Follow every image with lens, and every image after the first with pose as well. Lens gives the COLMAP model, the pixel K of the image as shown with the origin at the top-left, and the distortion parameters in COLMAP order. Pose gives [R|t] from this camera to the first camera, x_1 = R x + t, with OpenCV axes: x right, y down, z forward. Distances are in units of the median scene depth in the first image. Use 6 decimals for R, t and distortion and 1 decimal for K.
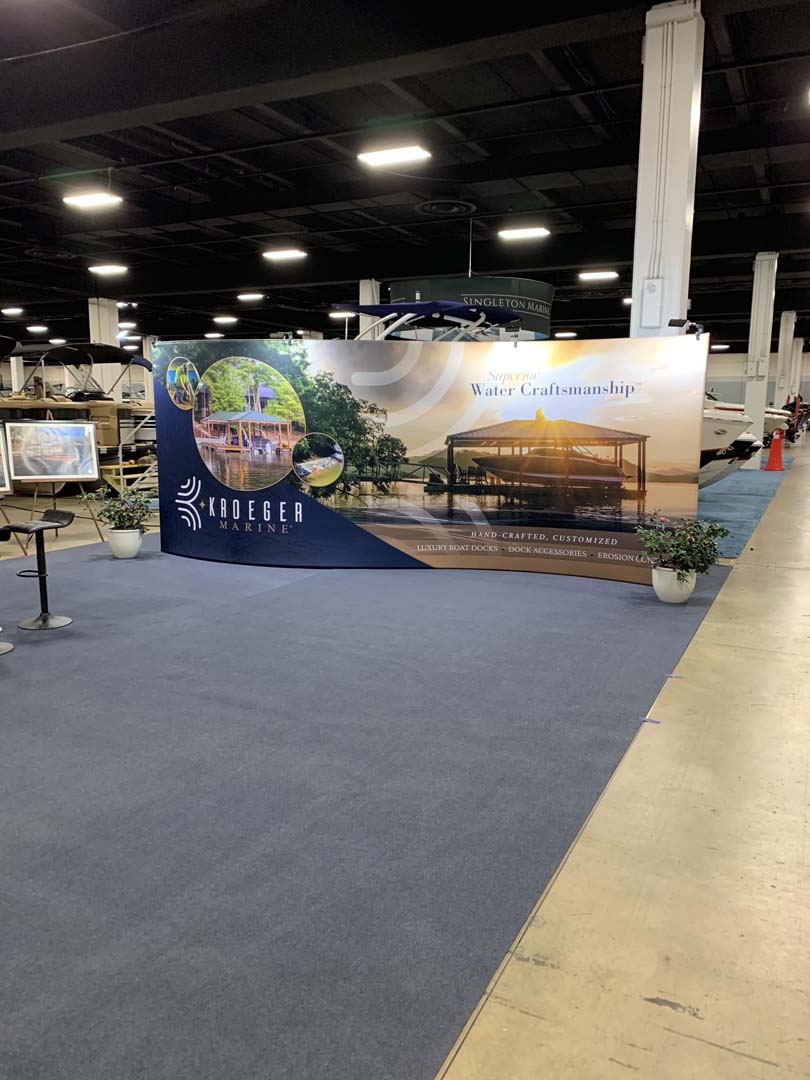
lens RADIAL K [[826.3, 0, 413.5], [0, 826.3, 539.7], [0, 0, 1]] dist [0.130542, -0.298734]
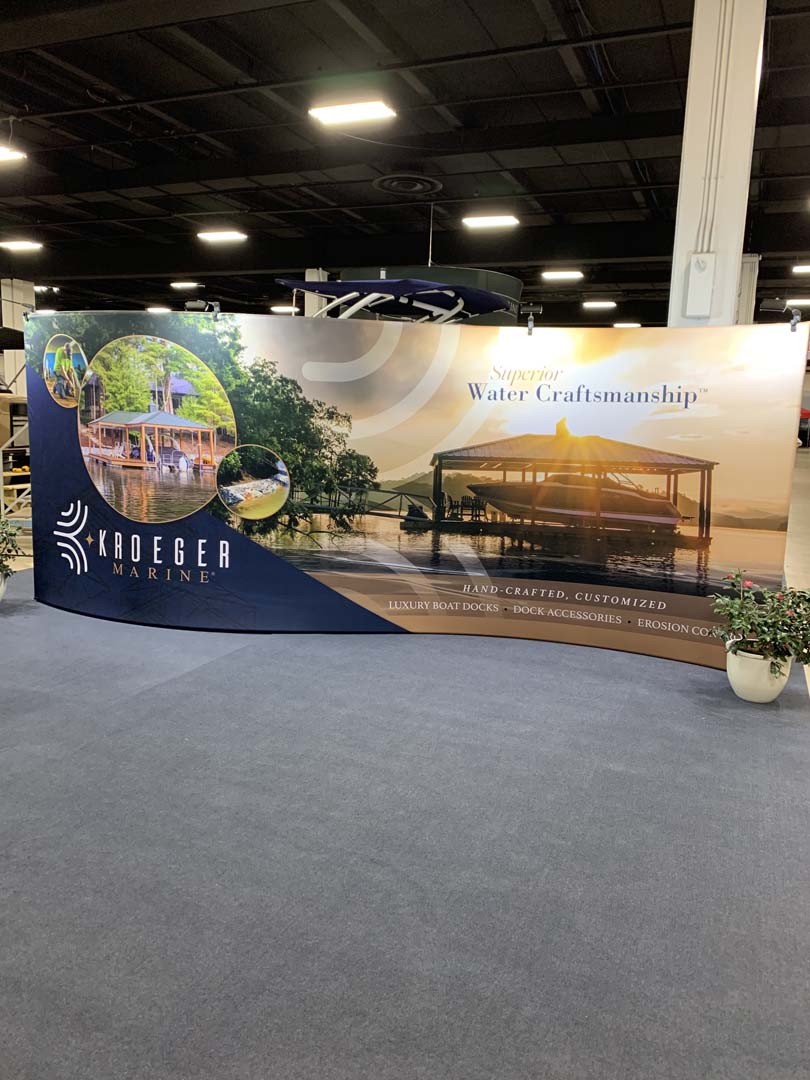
lens RADIAL K [[826.3, 0, 413.5], [0, 826.3, 539.7], [0, 0, 1]] dist [0.130542, -0.298734]
pose [[0.997203, 0.016359, 0.072933, -0.028278], [-0.016131, 0.999863, -0.003718, -0.046010], [-0.072984, 0.002531, 0.997330, 0.270569]]
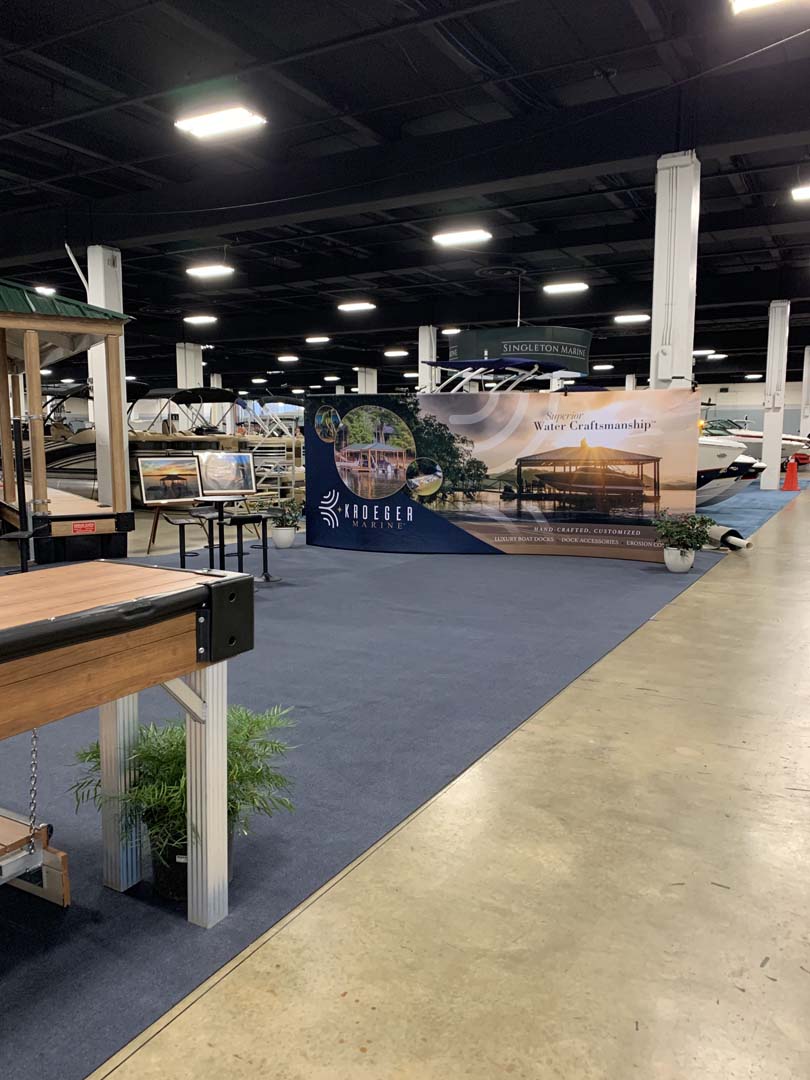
lens RADIAL K [[839.5, 0, 399.6], [0, 839.5, 534.6], [0, 0, 1]] dist [0.149844, -0.489142]
pose [[0.998231, -0.001192, -0.059436, -0.071949], [-0.001228, 0.999172, -0.040663, 0.060570], [0.059435, 0.040664, 0.997404, -0.426155]]
